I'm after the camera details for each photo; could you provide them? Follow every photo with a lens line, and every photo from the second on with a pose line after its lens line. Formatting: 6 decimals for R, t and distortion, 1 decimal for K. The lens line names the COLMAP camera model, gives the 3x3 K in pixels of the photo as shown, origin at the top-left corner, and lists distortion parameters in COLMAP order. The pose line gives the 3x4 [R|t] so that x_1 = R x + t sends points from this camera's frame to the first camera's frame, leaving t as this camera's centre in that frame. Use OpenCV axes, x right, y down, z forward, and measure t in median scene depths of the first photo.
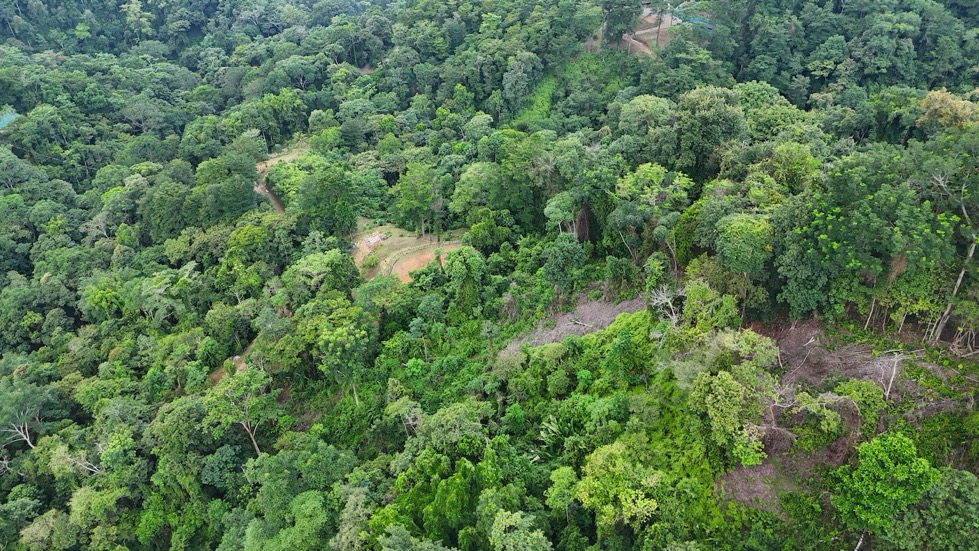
lens RADIAL K [[704.1, 0, 489.5], [0, 704.1, 275.5], [0, 0, 1]] dist [0.081753, -0.087756]
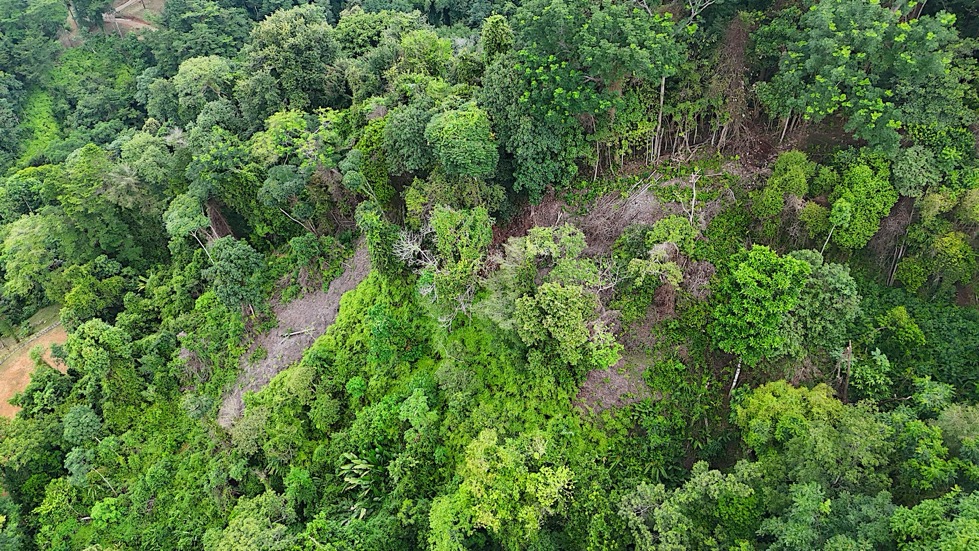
lens RADIAL K [[704.1, 0, 489.5], [0, 704.1, 275.5], [0, 0, 1]] dist [0.081753, -0.087756]
pose [[0.737206, -0.468453, 0.486908, -0.062761], [0.448170, 0.878312, 0.166468, -0.021980], [-0.505640, 0.095497, 0.857443, 0.190850]]
